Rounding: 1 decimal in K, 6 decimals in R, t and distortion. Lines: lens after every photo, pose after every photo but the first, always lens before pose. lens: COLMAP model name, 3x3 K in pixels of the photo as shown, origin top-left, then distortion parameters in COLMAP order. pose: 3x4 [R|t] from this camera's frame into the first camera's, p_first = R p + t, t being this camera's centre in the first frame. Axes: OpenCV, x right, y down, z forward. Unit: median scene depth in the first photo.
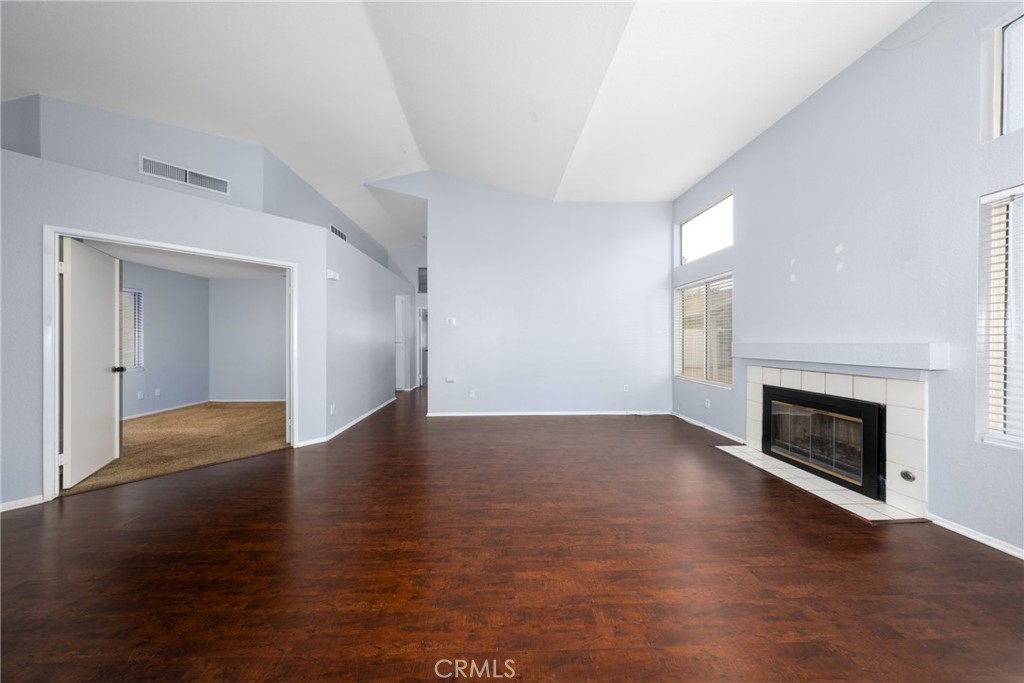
lens RADIAL K [[299.4, 0, 499.4], [0, 299.4, 345.2], [0, 0, 1]] dist [-0.001151, -0.000161]
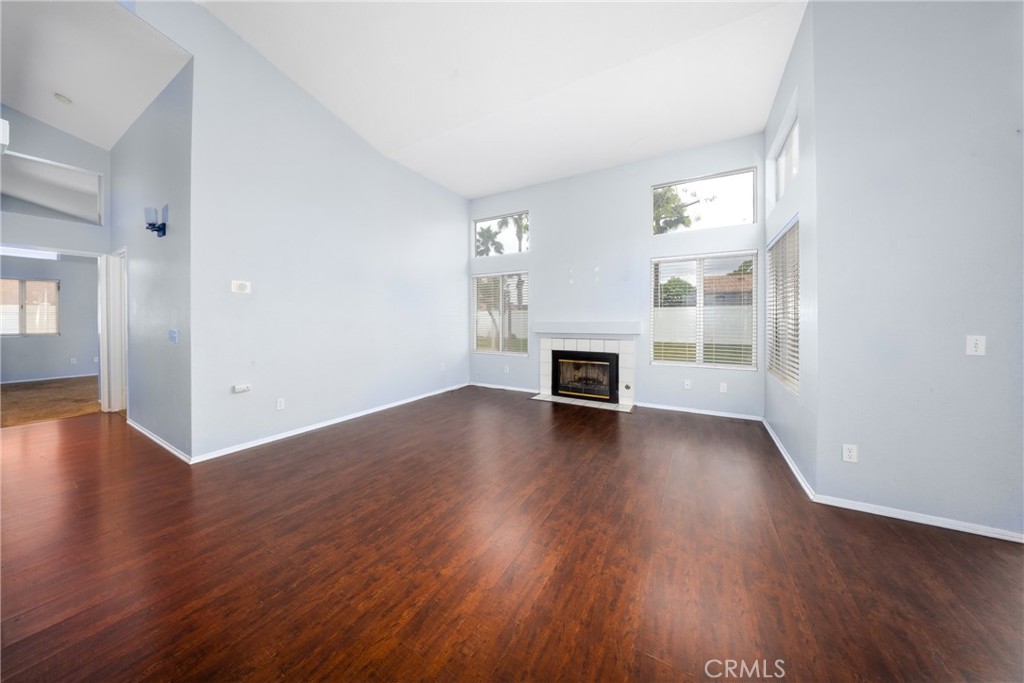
lens RADIAL K [[334.8, 0, 493.1], [0, 334.8, 321.7], [0, 0, 1]] dist [-0.004766, 0.000065]
pose [[0.542650, -0.005129, 0.839943, -0.829433], [0.014948, 0.999882, -0.003552, -0.008874], [-0.839826, 0.014483, 0.542662, 0.423098]]
